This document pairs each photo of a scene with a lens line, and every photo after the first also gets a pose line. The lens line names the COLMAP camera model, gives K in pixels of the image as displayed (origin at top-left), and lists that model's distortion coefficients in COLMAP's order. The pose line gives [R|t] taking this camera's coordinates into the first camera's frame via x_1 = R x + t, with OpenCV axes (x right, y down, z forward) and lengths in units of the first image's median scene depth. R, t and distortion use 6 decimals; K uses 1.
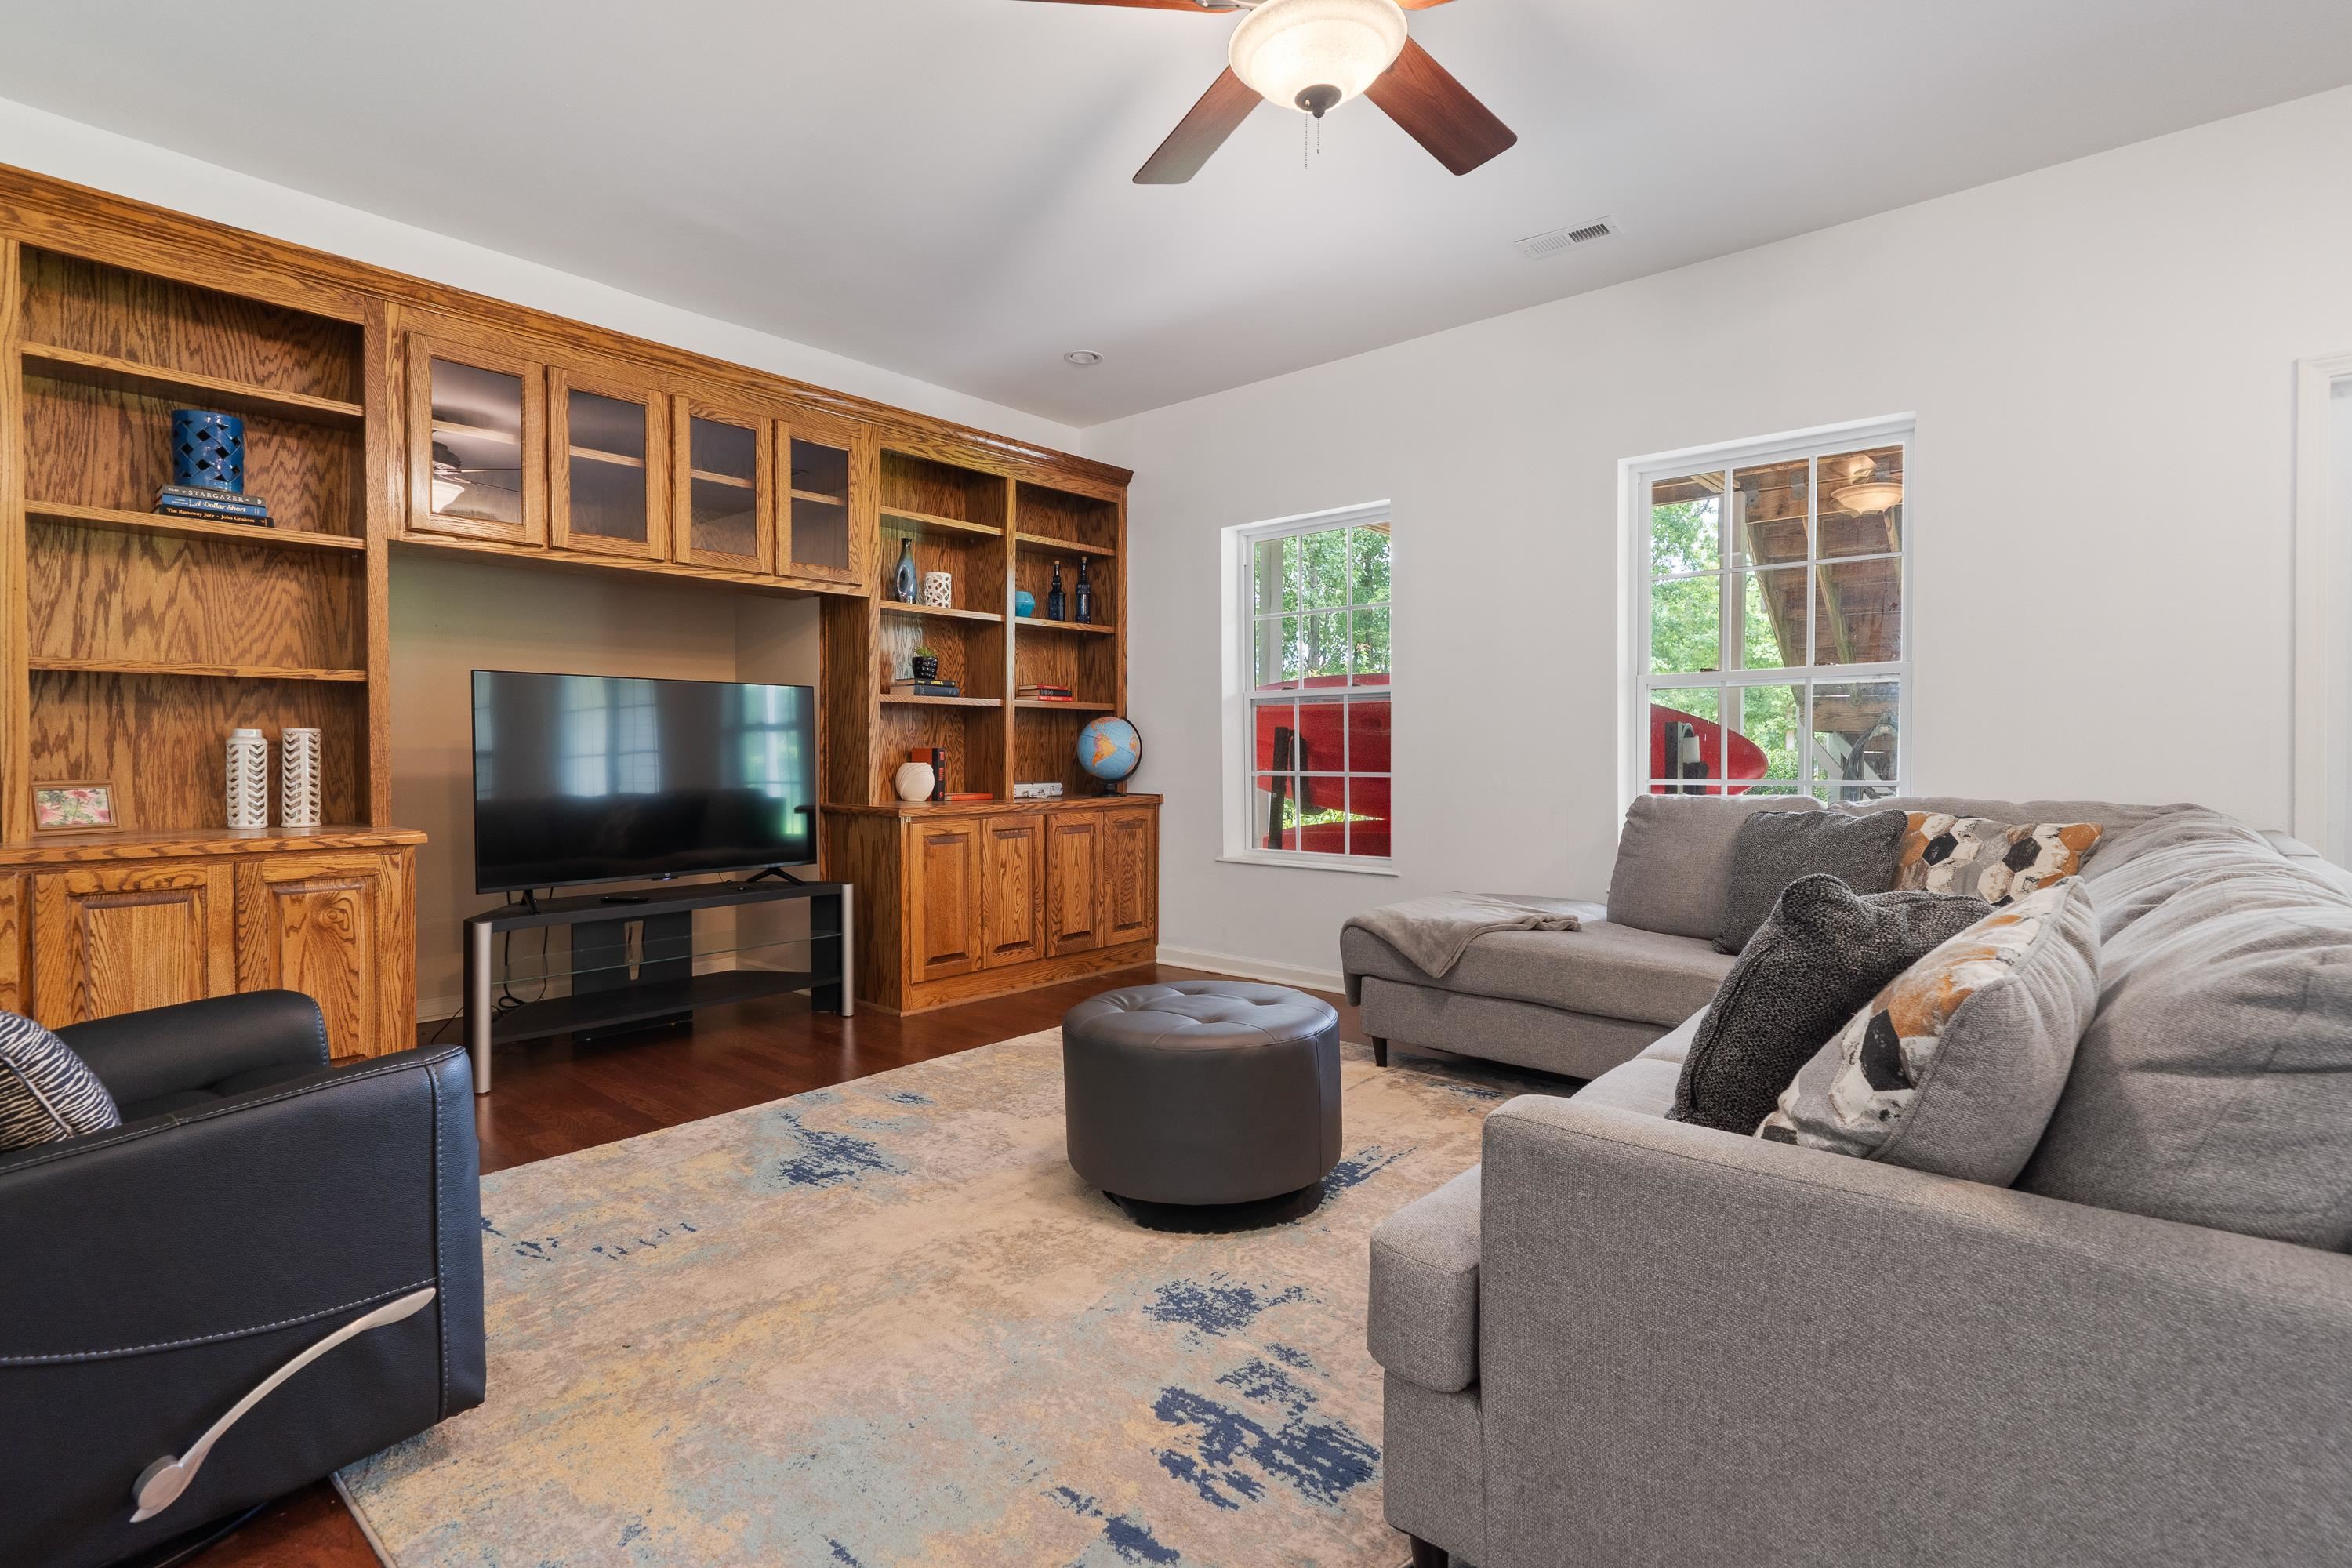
lens RADIAL K [[1138.7, 0, 1148.2], [0, 1138.7, 767.9], [0, 0, 1]] dist [0.004887, 0.000159]
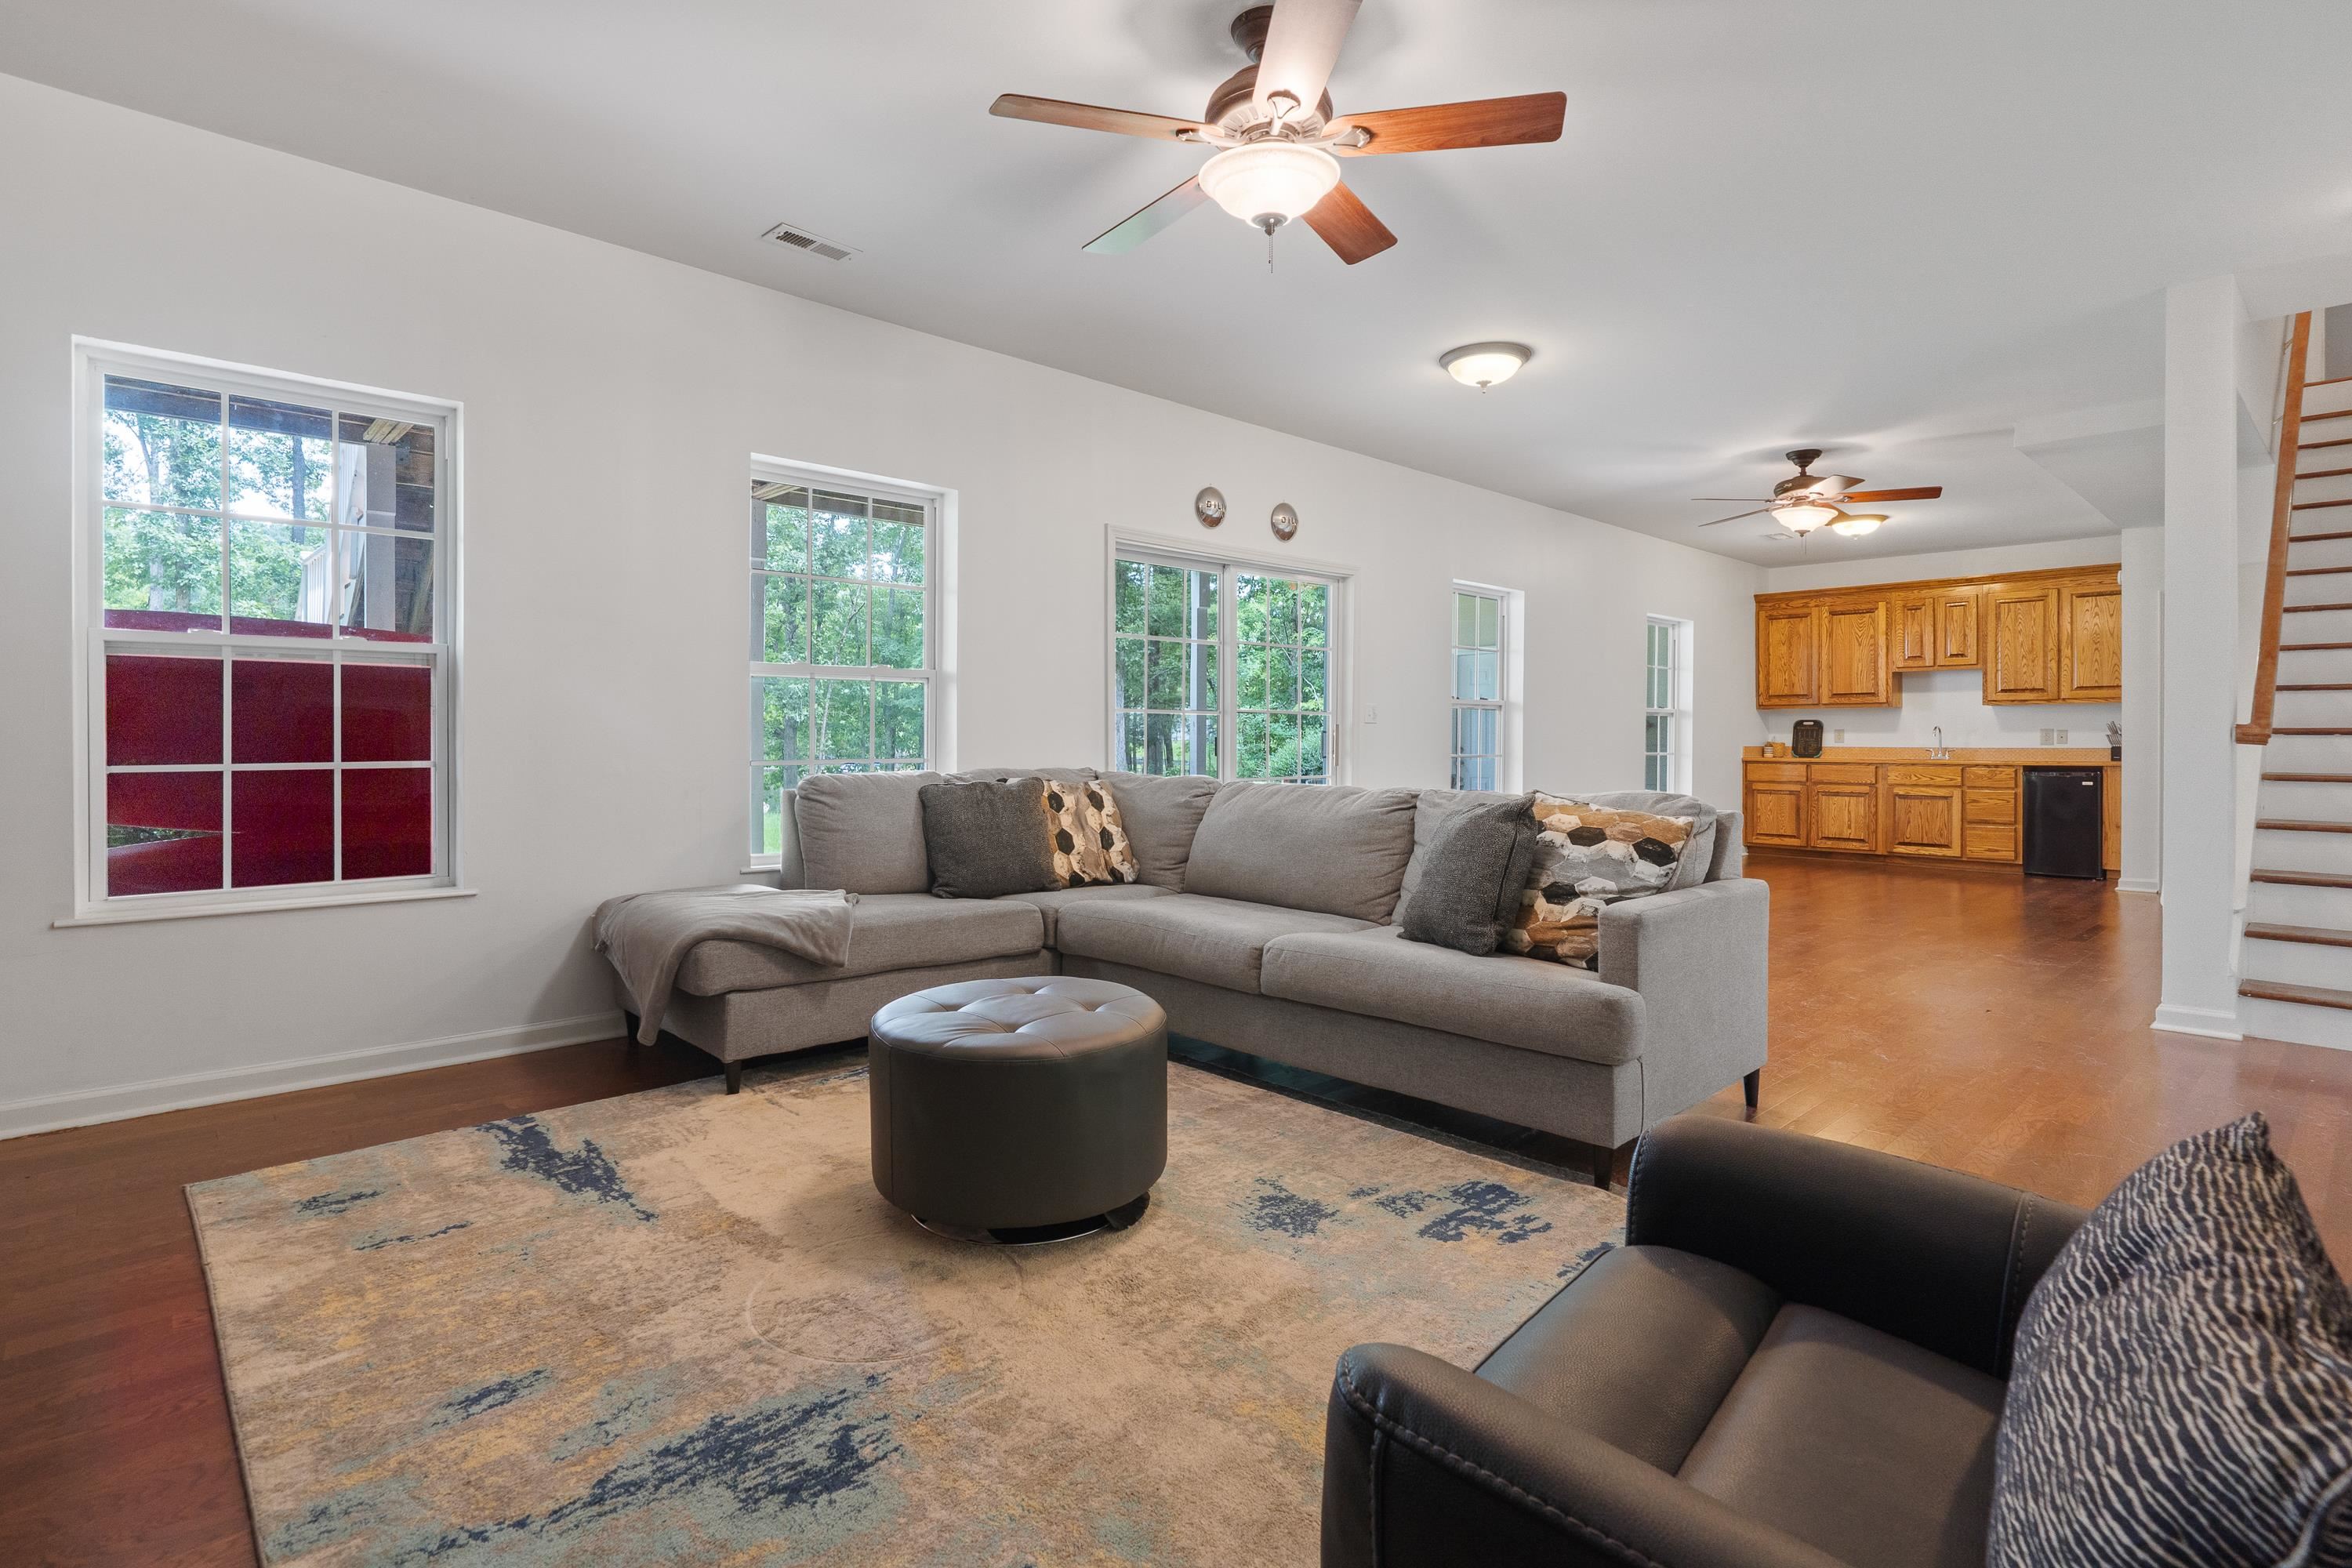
lens RADIAL K [[1138.7, 0, 1176.3], [0, 1138.7, 743.4], [0, 0, 1]] dist [0.004887, 0.000159]
pose [[0.084587, -0.004519, 0.996406, -0.853118], [0.010879, 0.999934, 0.003611, -0.009978], [-0.996357, 0.010535, 0.084631, 0.772706]]
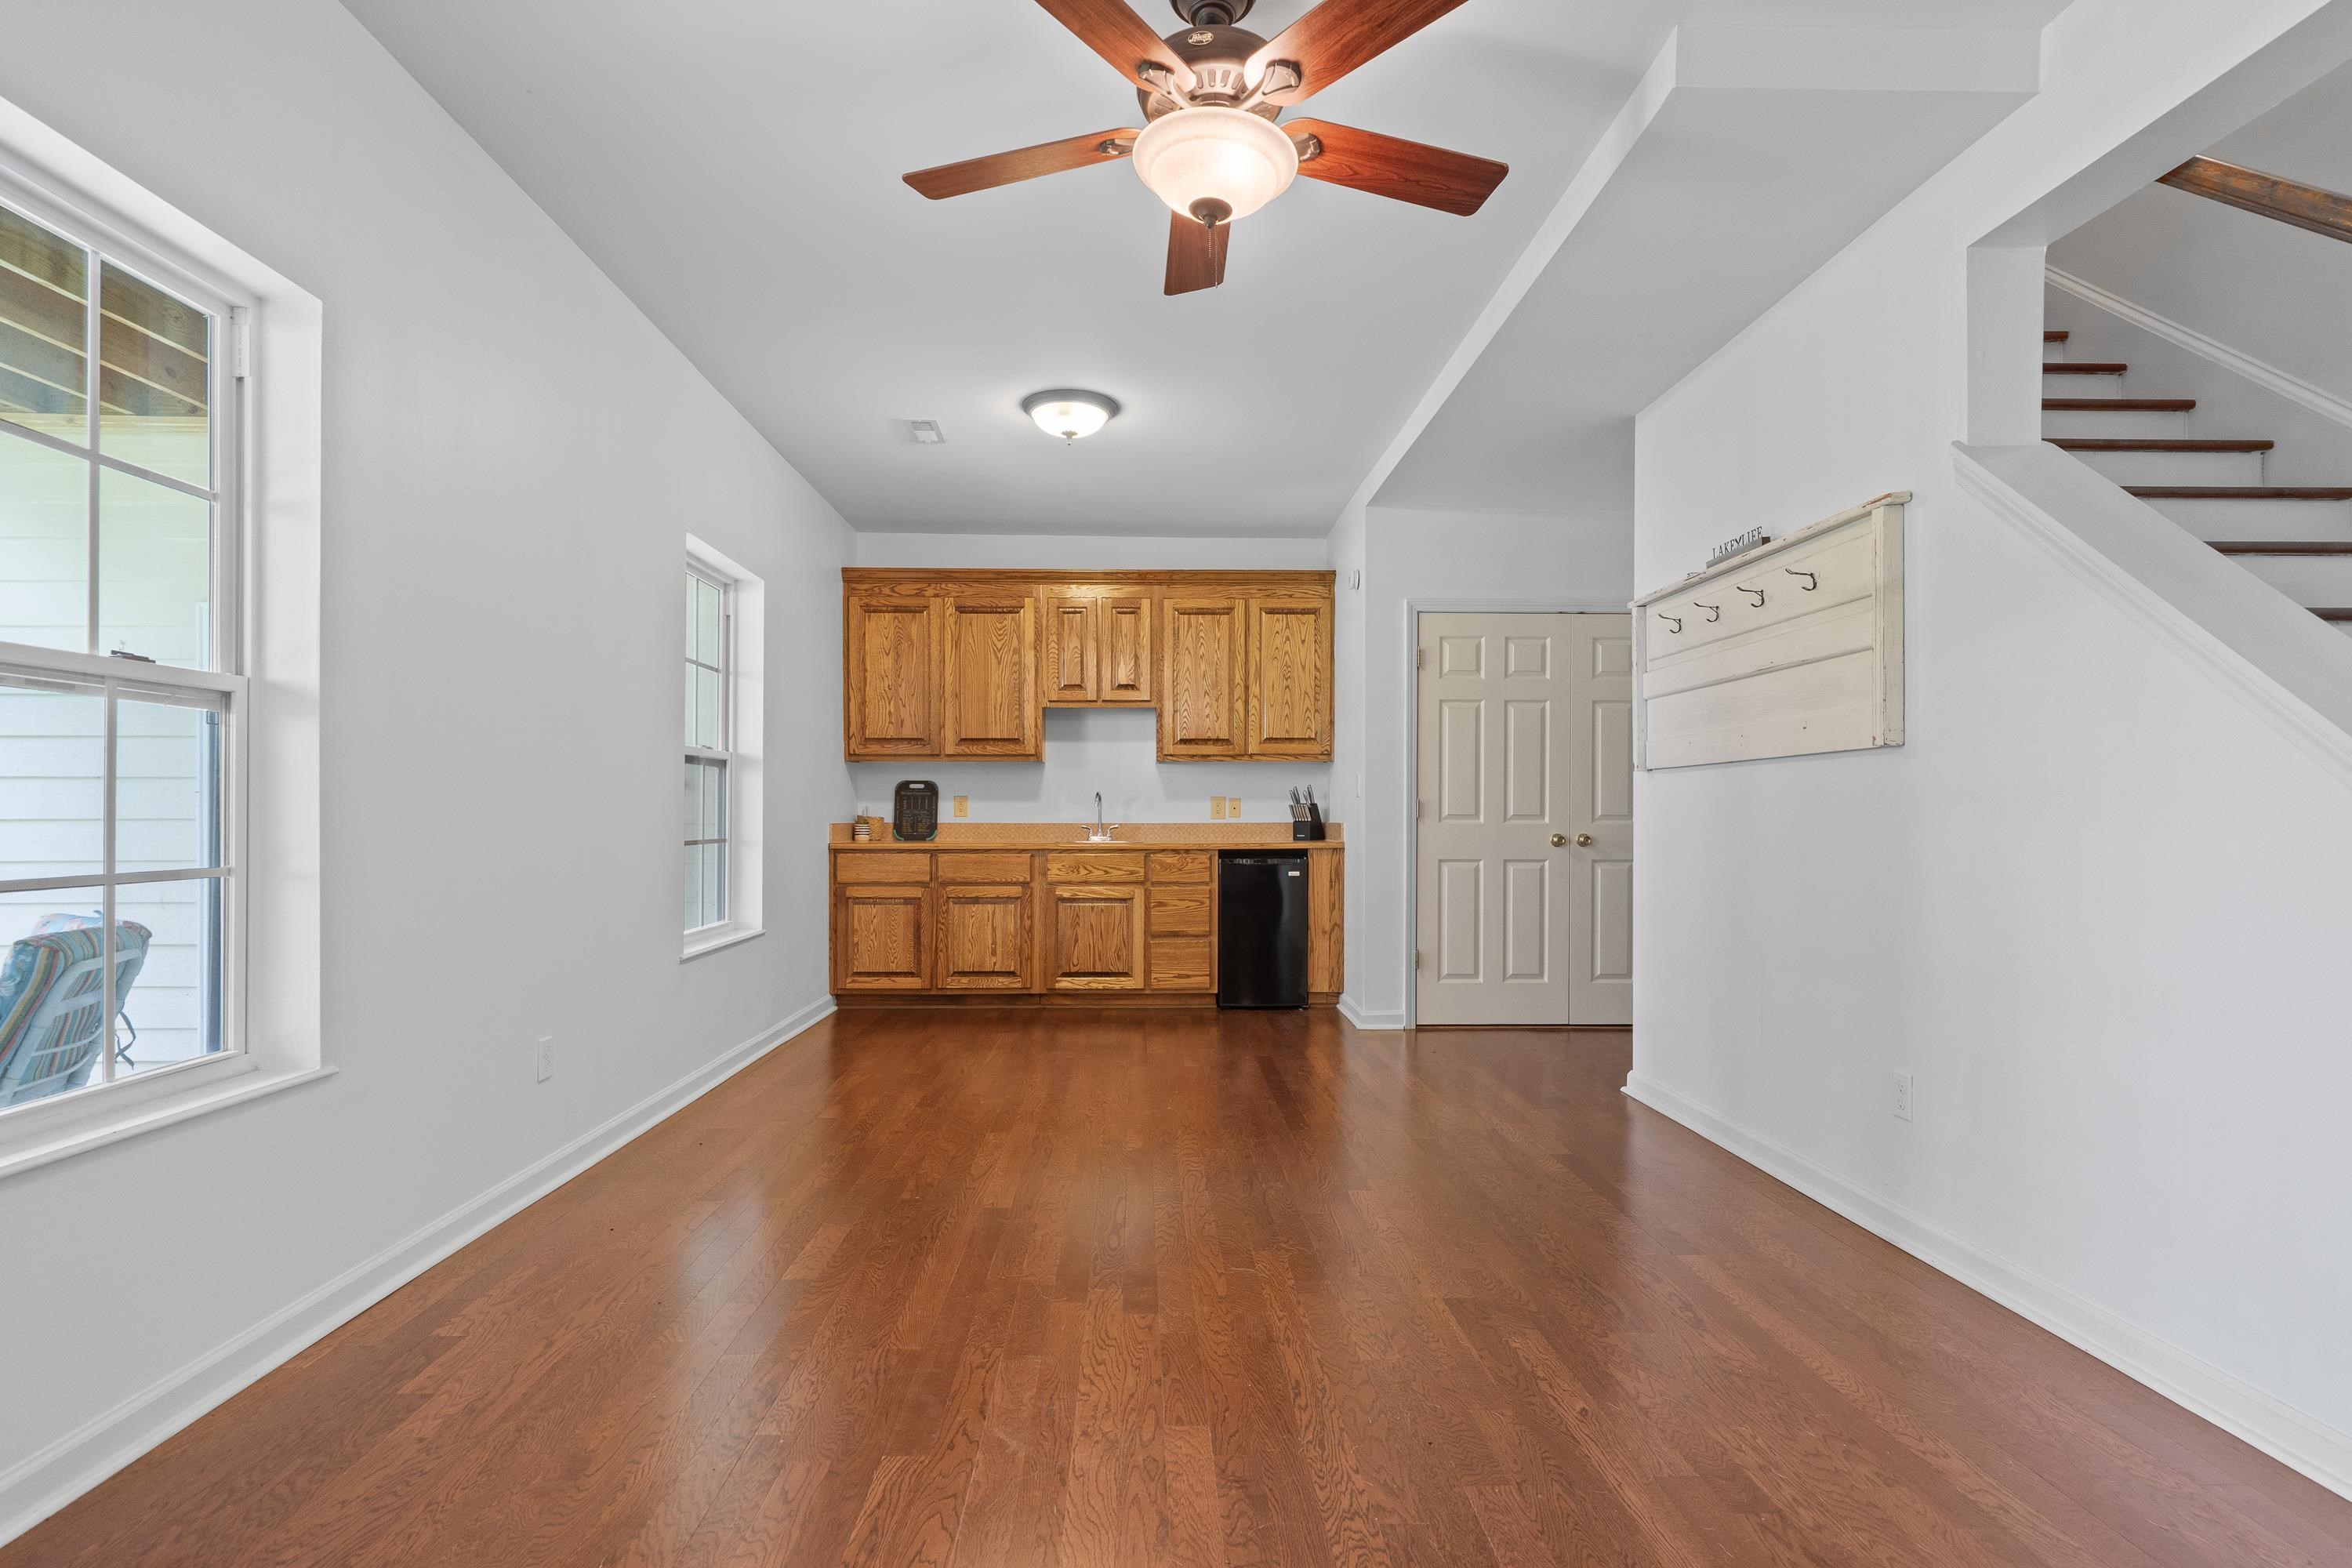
lens RADIAL K [[1138.7, 0, 1150.4], [0, 1138.7, 820.3], [0, 0, 1]] dist [0.004887, 0.000159]
pose [[-0.679914, -0.005901, 0.733269, 1.059631], [0.008266, 0.999842, 0.015712, -0.002070], [-0.733246, 0.016744, -0.679758, 0.251273]]
